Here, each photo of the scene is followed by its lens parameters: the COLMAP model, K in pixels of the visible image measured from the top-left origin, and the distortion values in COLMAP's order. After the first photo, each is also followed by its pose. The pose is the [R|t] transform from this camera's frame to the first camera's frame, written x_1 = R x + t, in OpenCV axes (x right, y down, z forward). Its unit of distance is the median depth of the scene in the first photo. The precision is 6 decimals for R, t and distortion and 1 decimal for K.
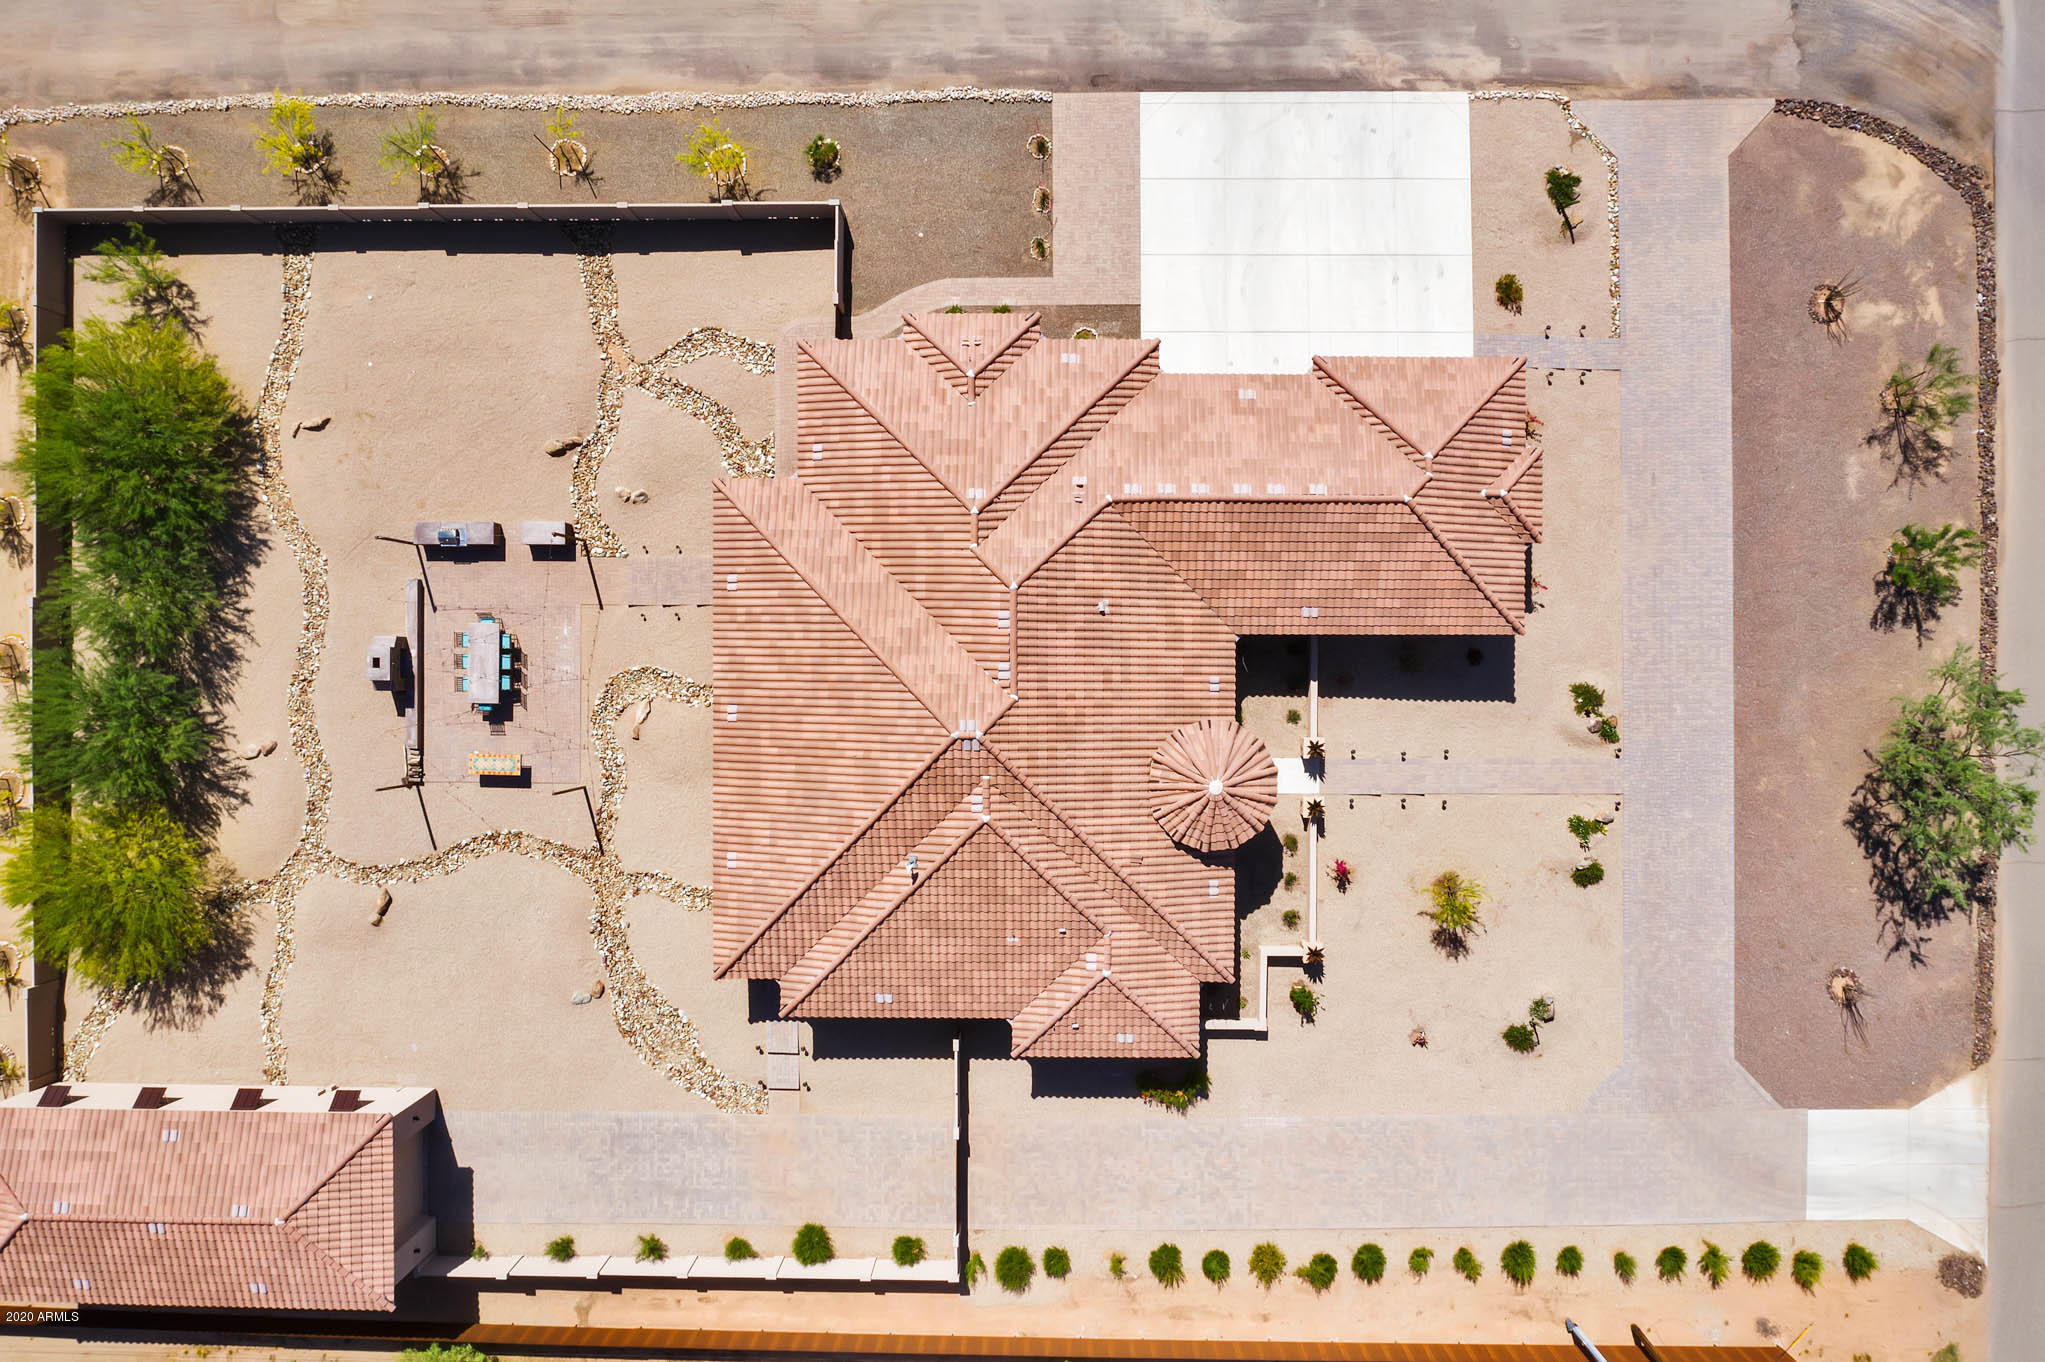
lens RADIAL K [[1591.2, 0, 1025.5], [0, 1591.2, 687.7], [0, 0, 1]] dist [-0.038775, 0.006848]
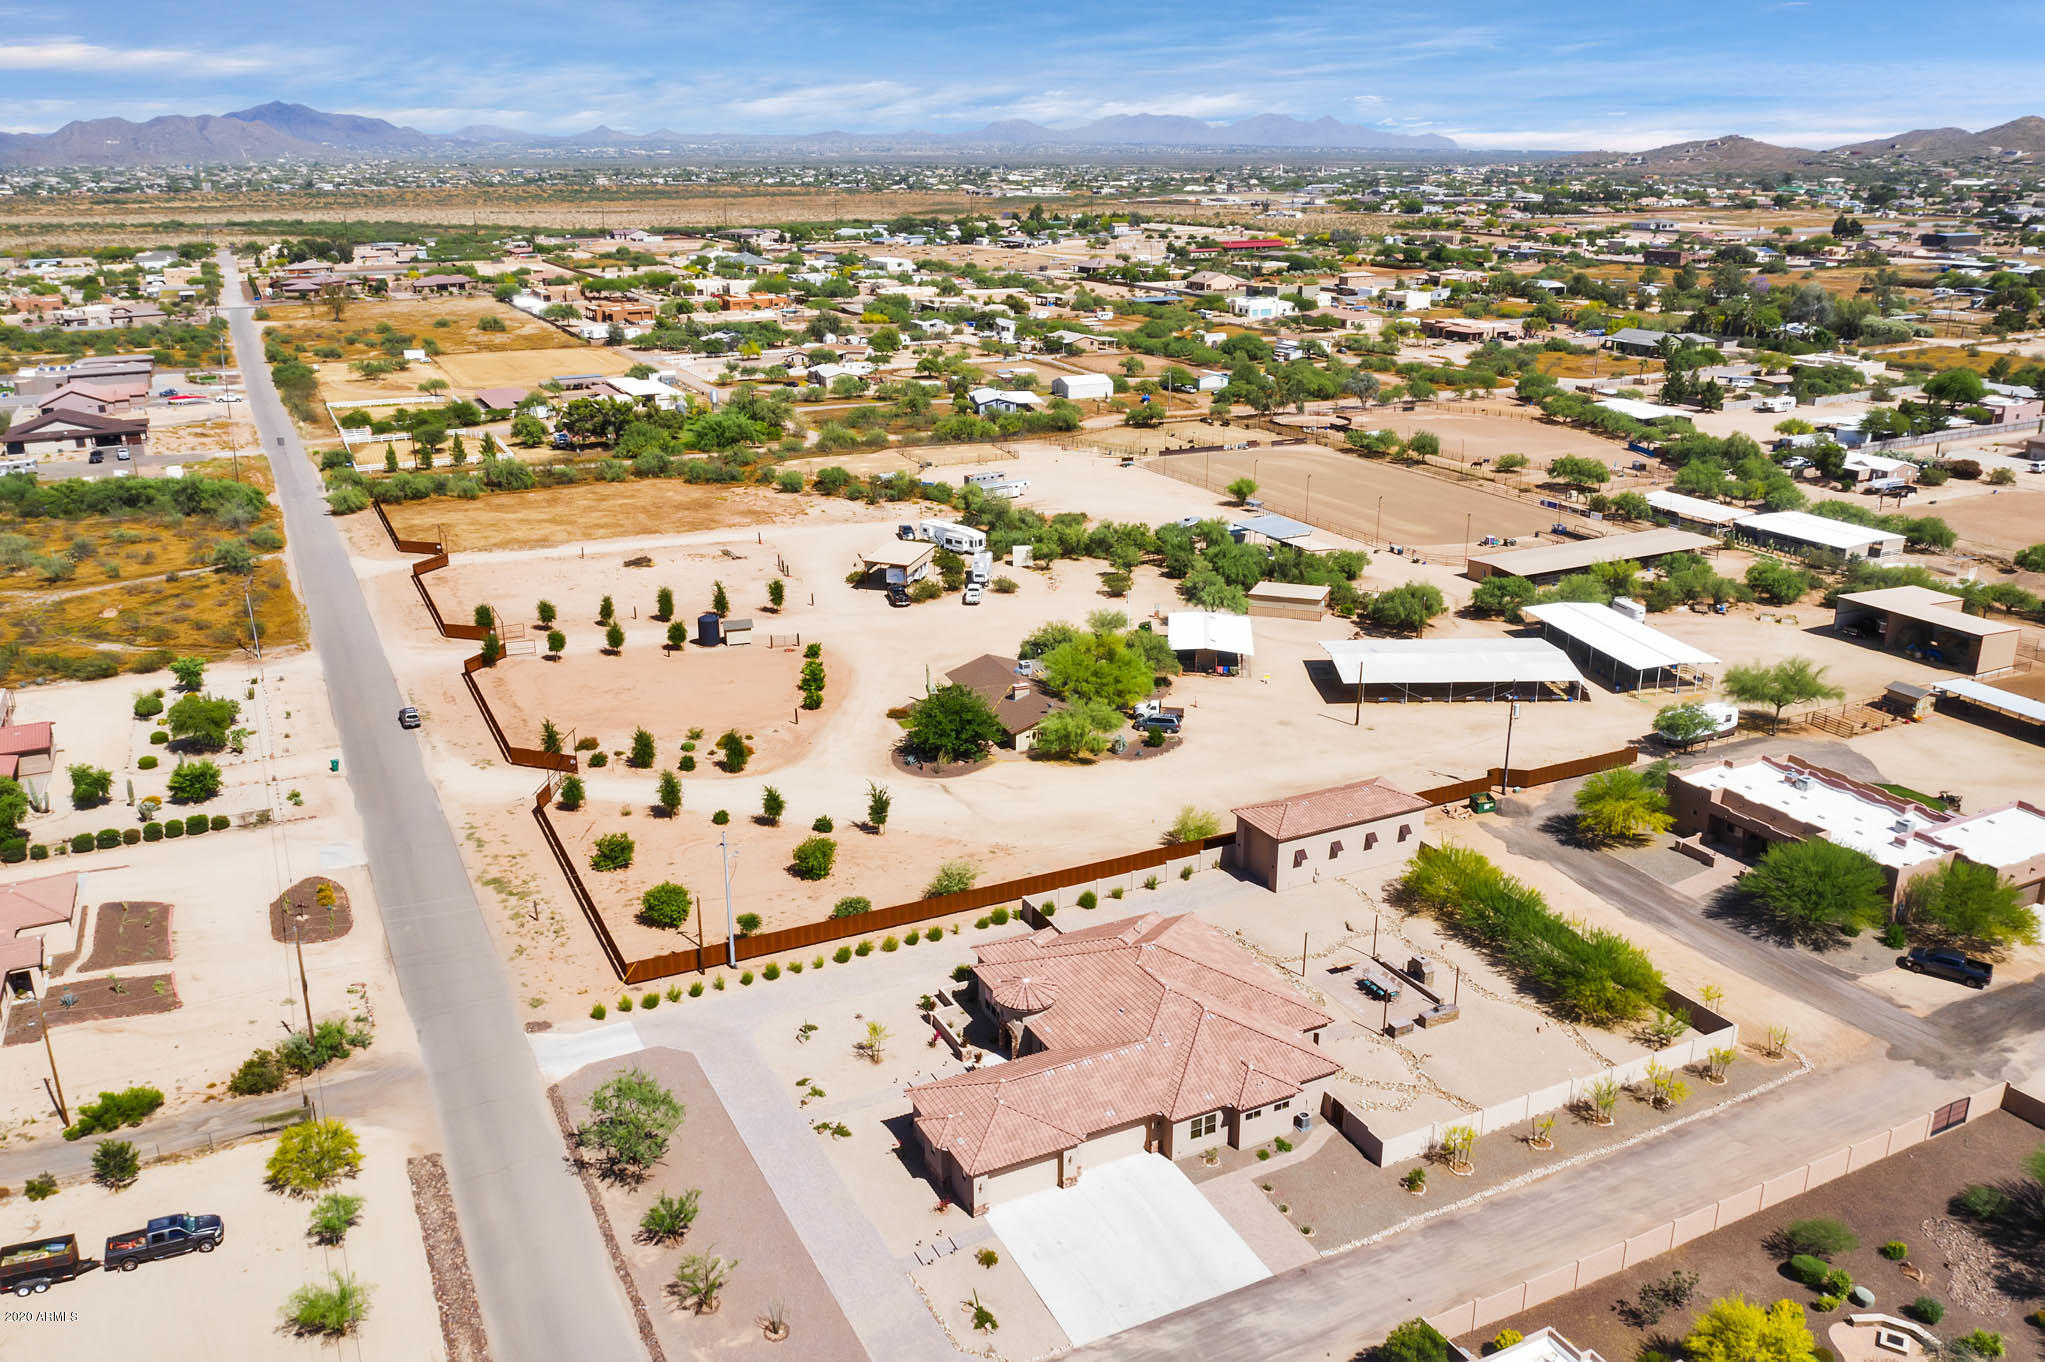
lens RADIAL K [[1569.9, 0, 1031.5], [0, 1569.9, 679.7], [0, 0, 1]] dist [-0.042122, 0.001204]
pose [[-0.892270, 0.164490, -0.420473, 0.779410], [-0.451307, -0.297563, 0.841295, -1.312517], [0.013267, 0.940425, 0.339742, -0.010465]]
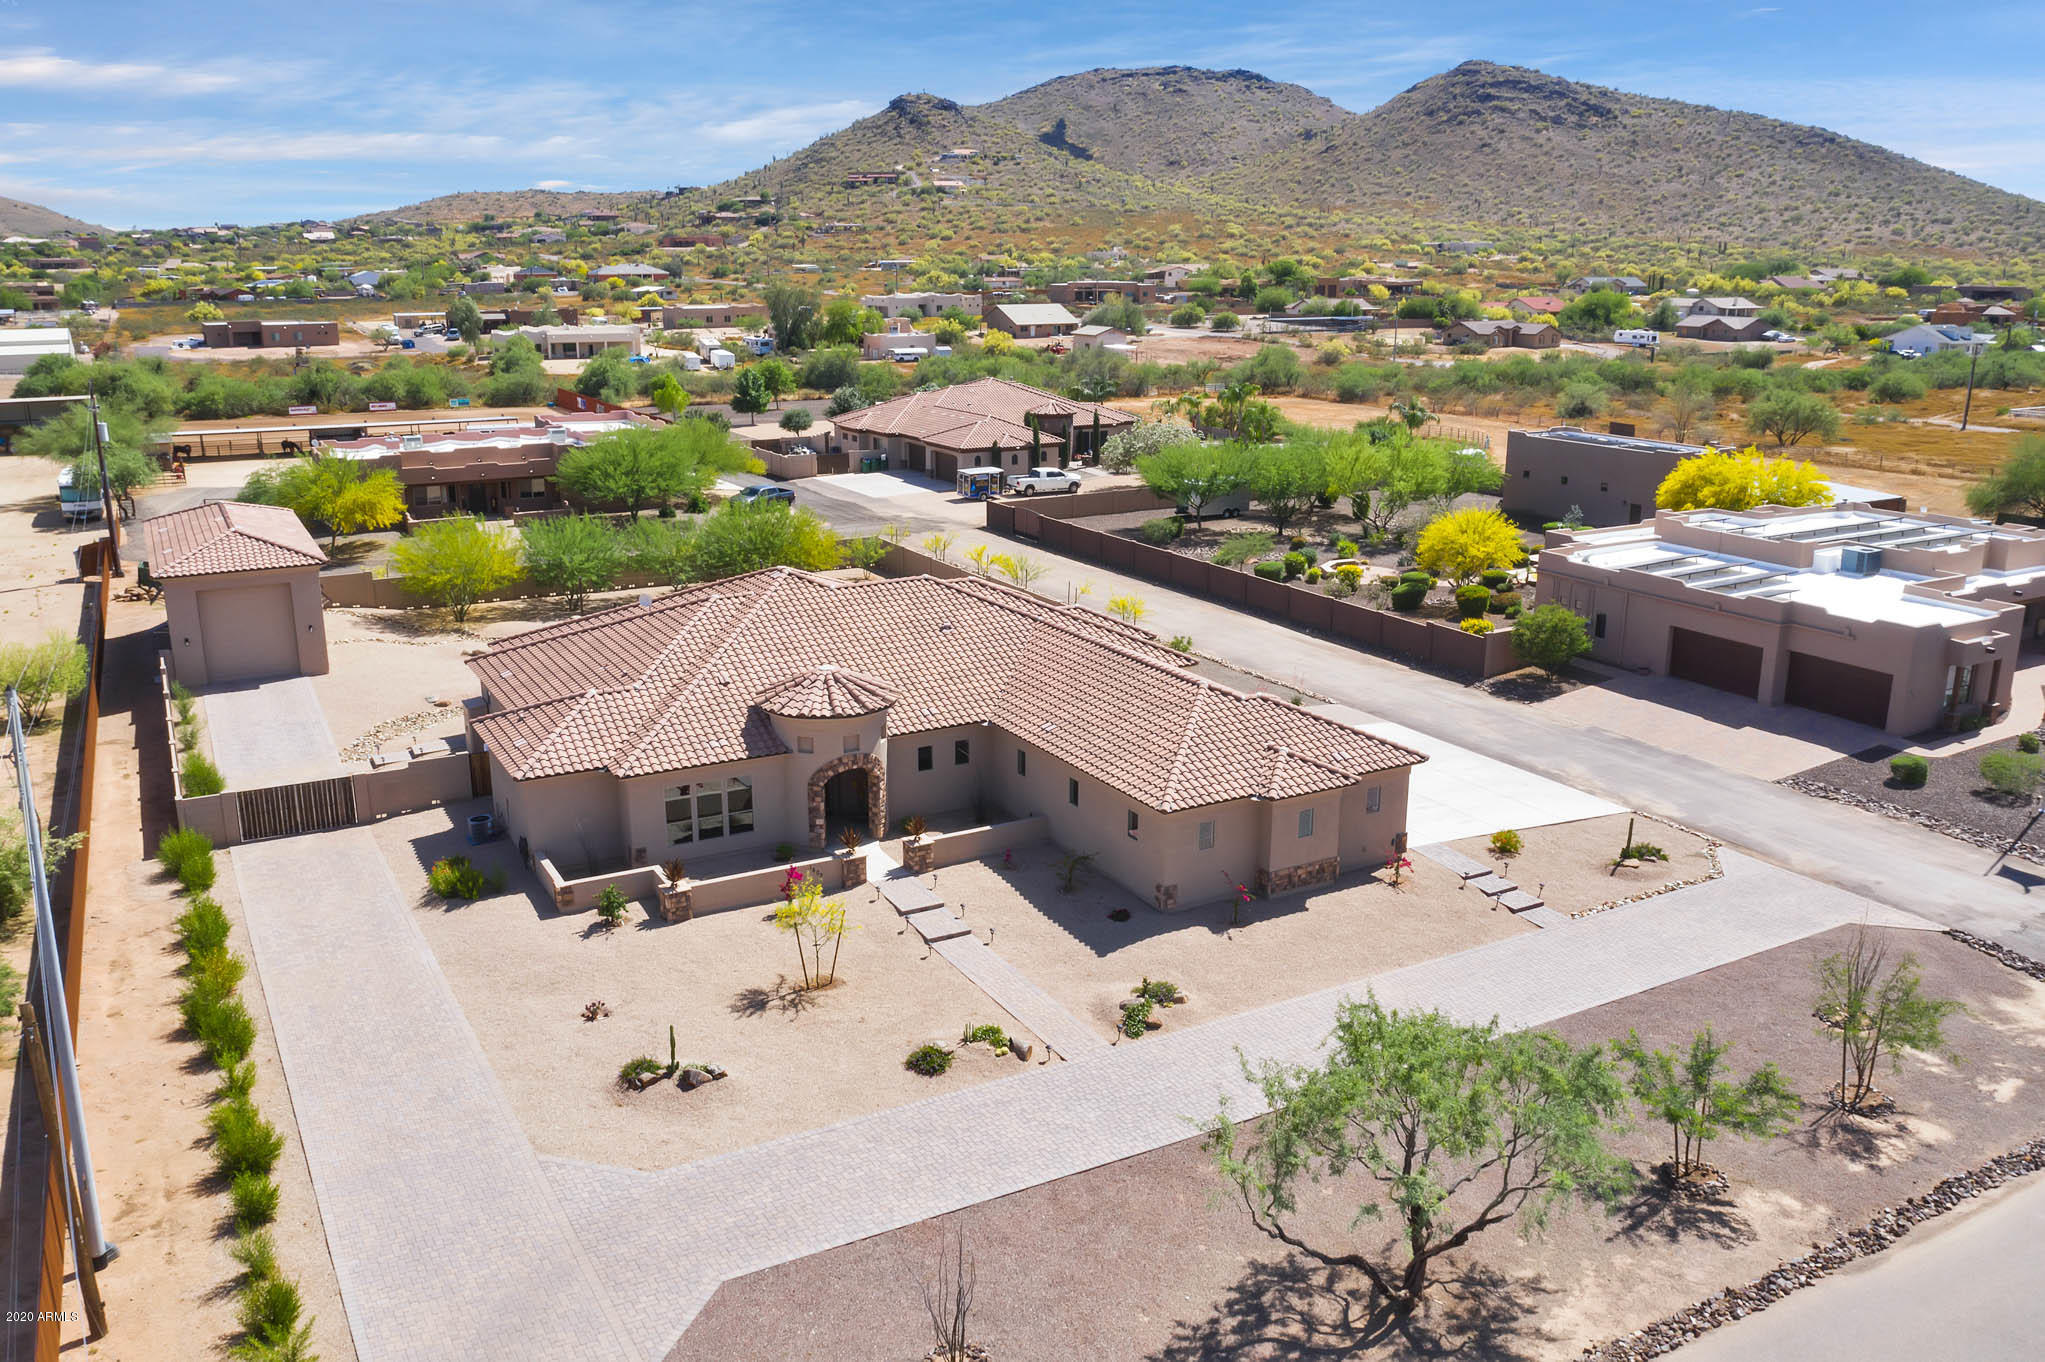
lens RADIAL K [[1591.2, 0, 1025.5], [0, 1591.2, 687.7], [0, 0, 1]] dist [-0.038775, 0.006848]
pose [[0.489860, 0.248500, -0.835634, 0.849262], [-0.871420, 0.111242, -0.477757, 0.363136], [-0.025765, 0.962223, 0.271041, 0.680056]]
